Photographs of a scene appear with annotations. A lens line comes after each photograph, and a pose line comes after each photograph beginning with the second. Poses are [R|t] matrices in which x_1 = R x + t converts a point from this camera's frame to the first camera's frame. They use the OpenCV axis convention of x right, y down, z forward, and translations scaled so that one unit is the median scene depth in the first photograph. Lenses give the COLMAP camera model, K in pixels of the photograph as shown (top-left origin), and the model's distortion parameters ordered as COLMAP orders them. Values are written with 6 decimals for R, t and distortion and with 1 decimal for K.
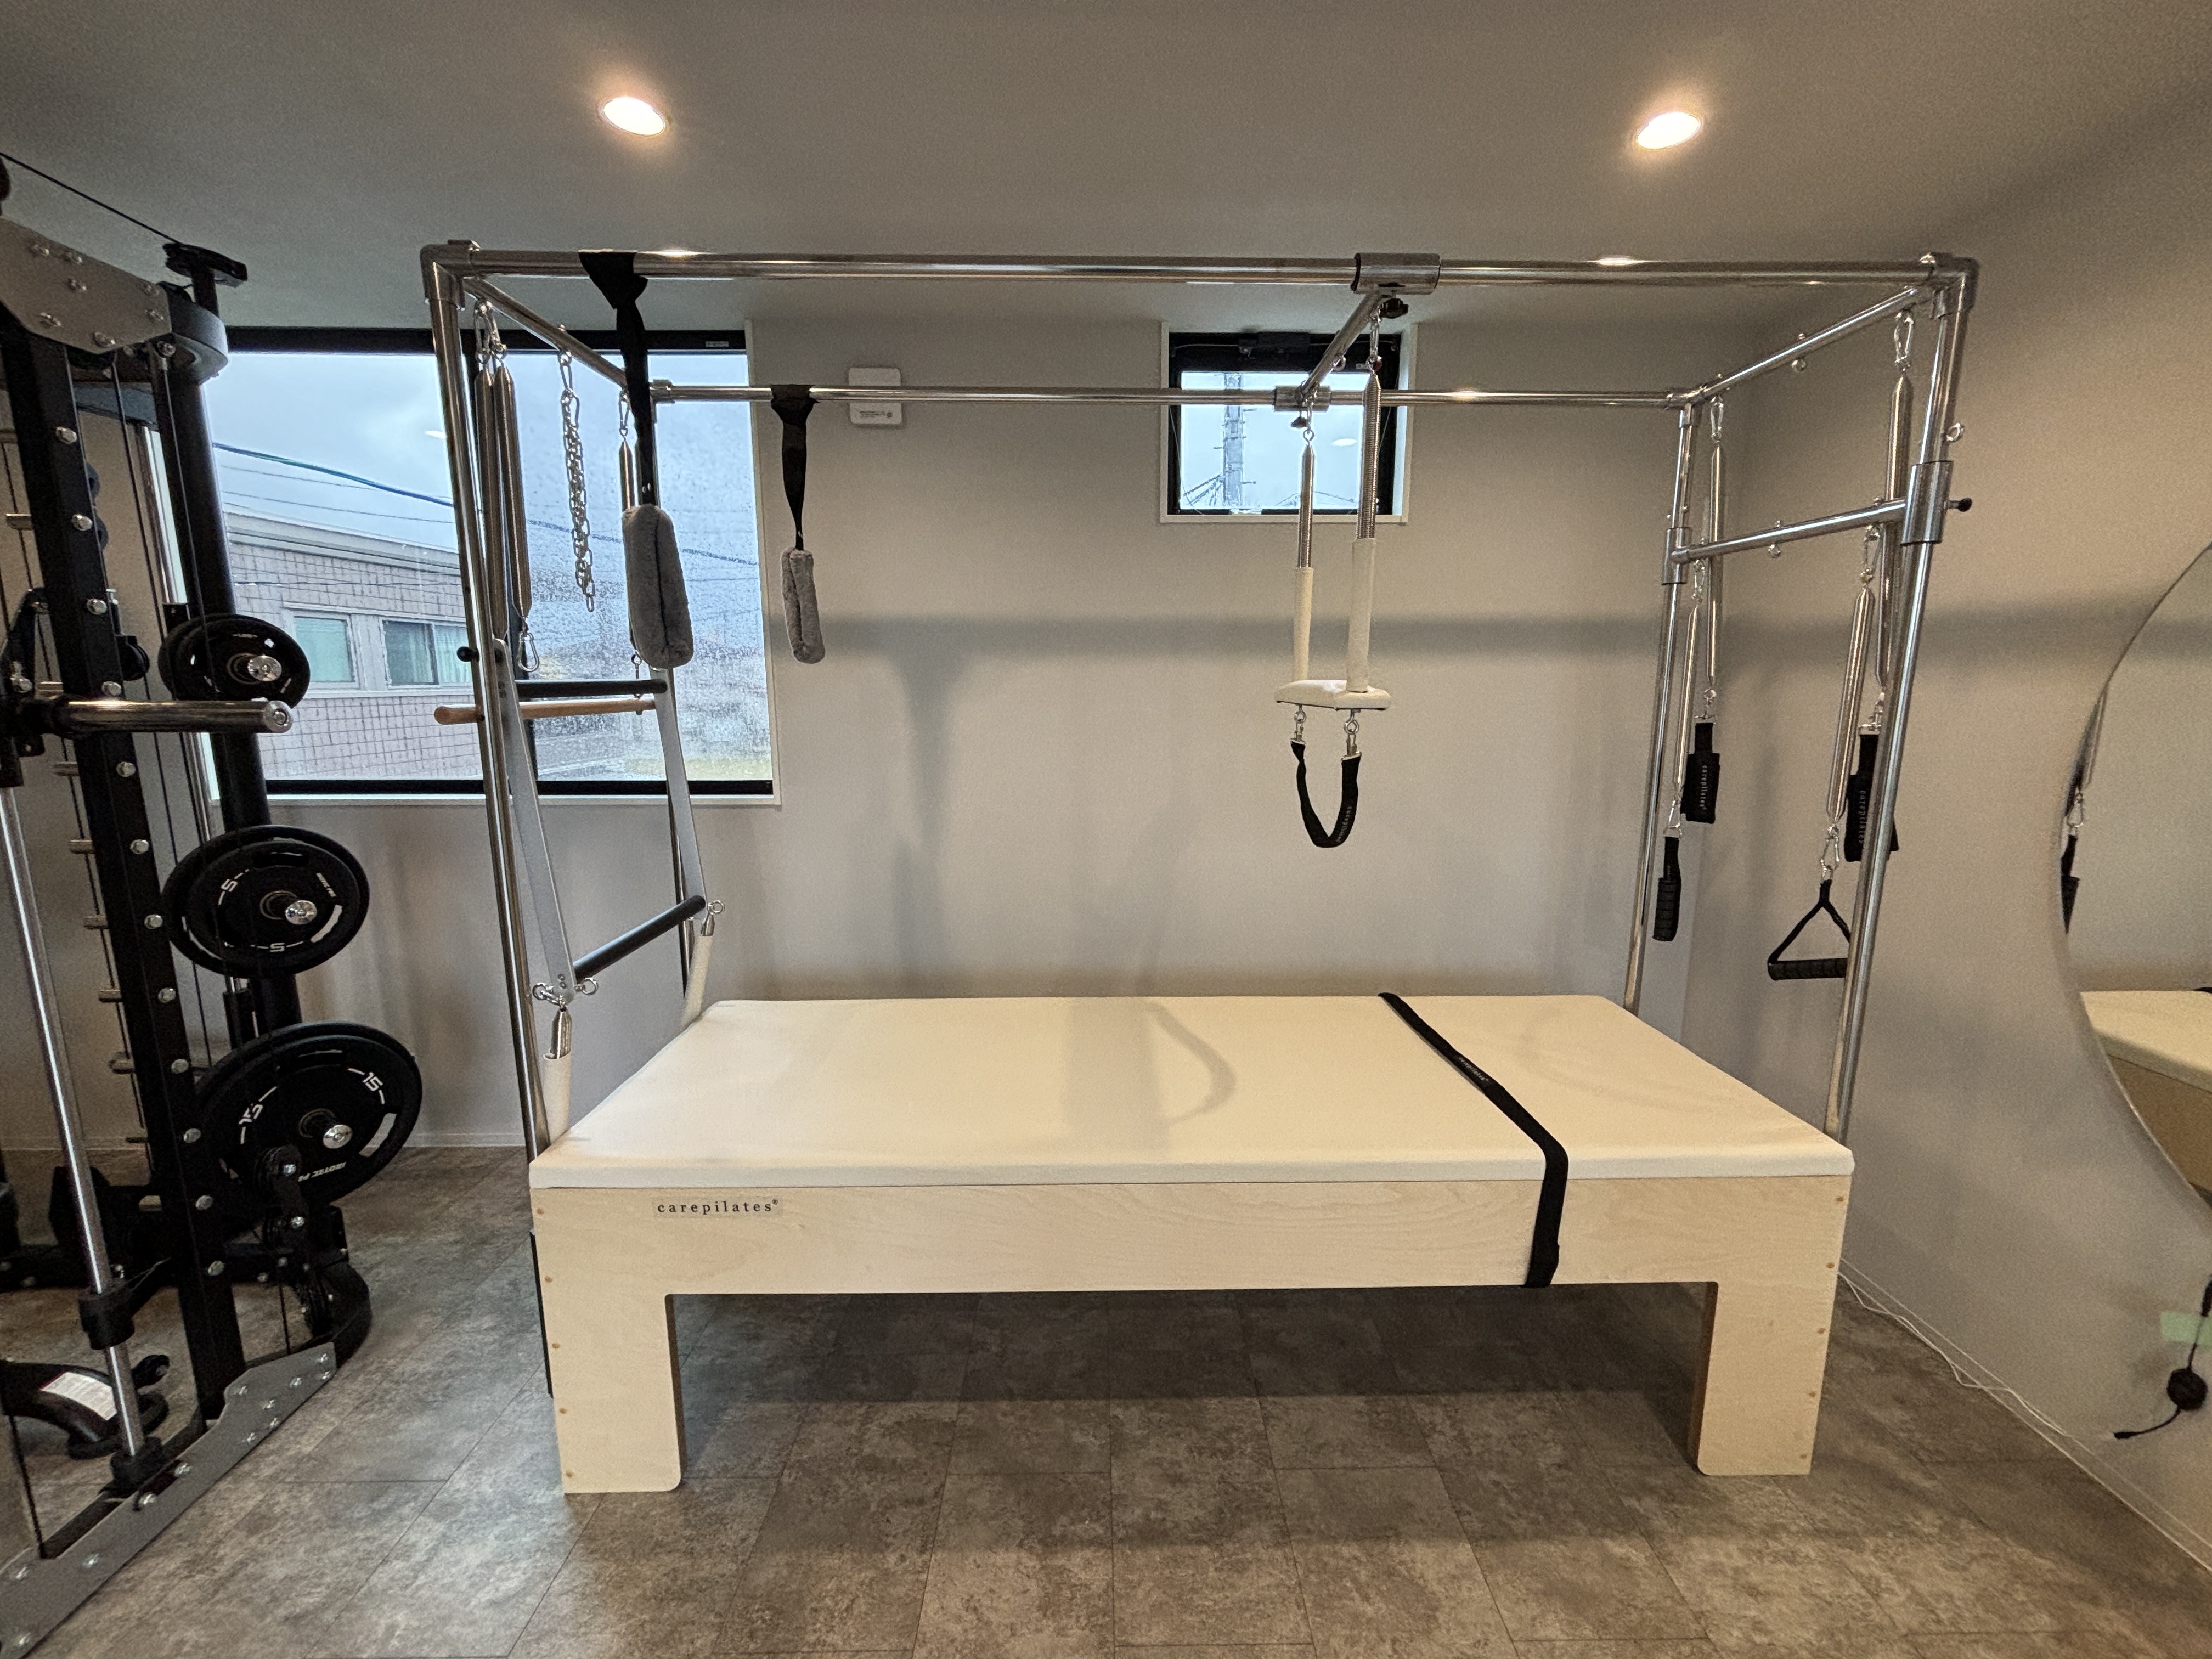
lens RADIAL K [[896.0, 0, 1114.1], [0, 896.0, 827.4], [0, 0, 1]] dist [0.000925, -0.000135]
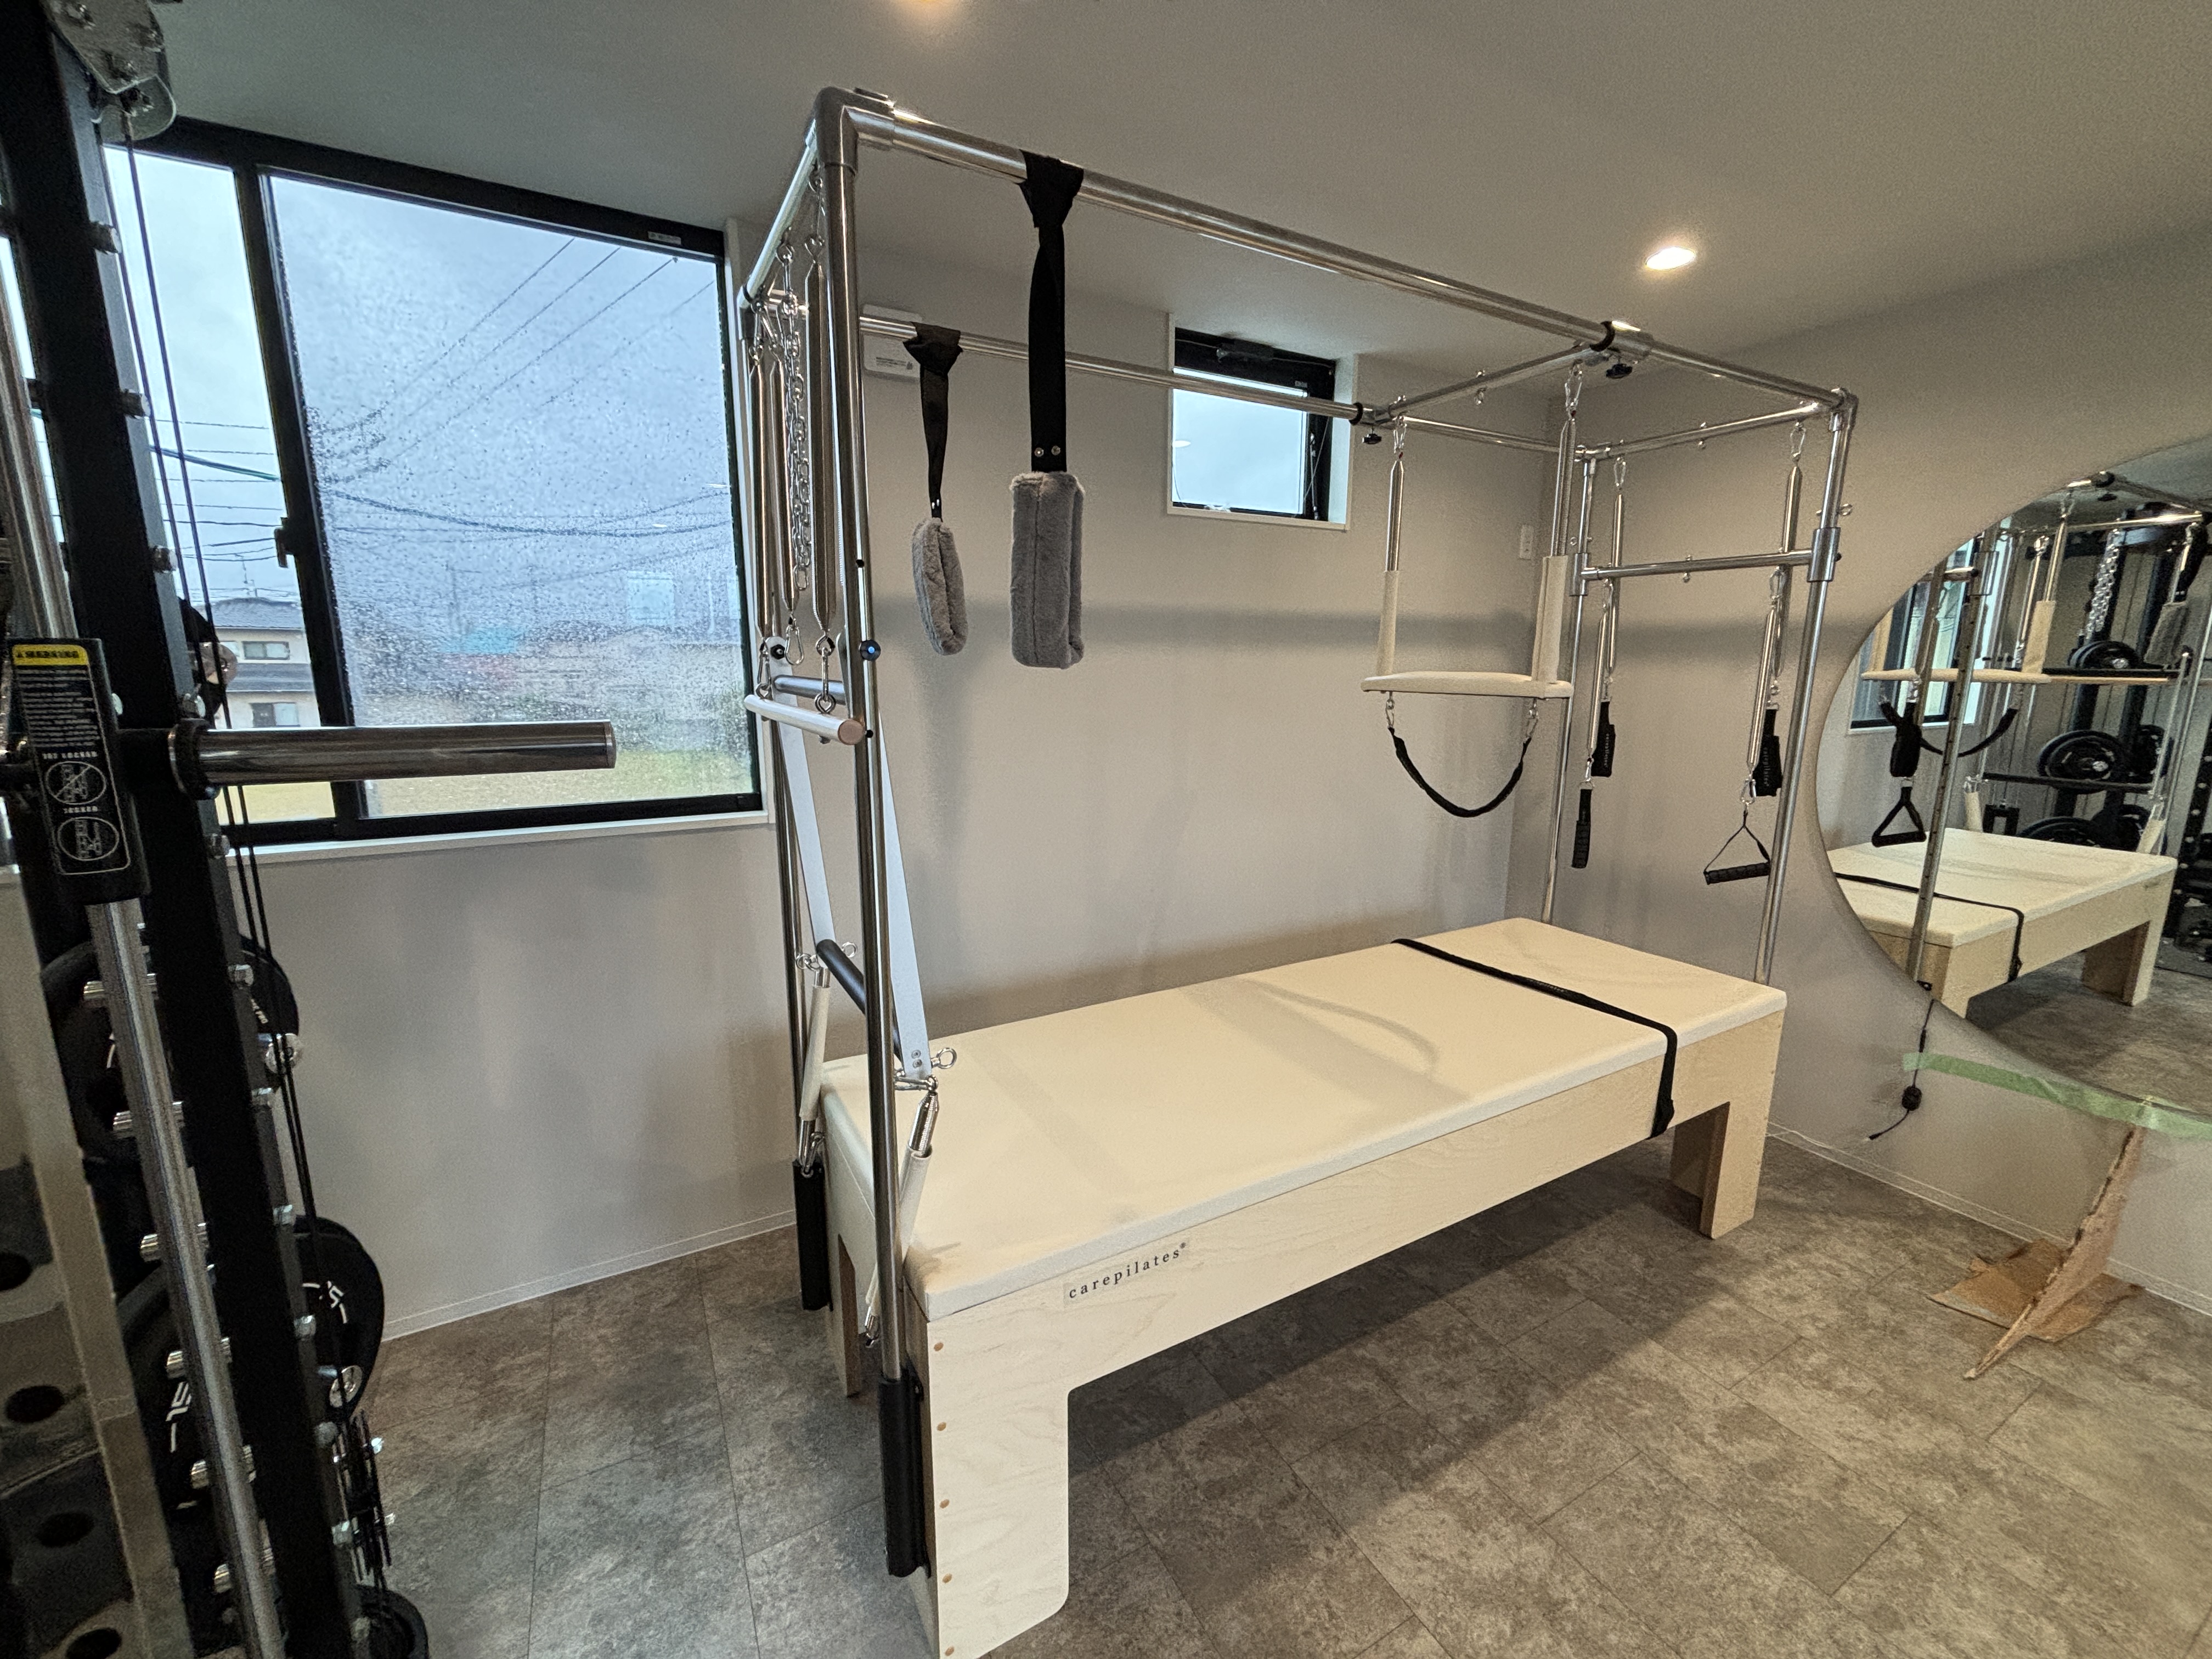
lens RADIAL K [[896.0, 0, 1110.0], [0, 896.0, 828.7], [0, 0, 1]] dist [0.000925, -0.000135]
pose [[0.880758, -0.087021, 0.465502, -0.742470], [0.075780, 0.996203, 0.042850, -0.049295], [-0.467463, -0.002465, 0.884009, 0.195265]]
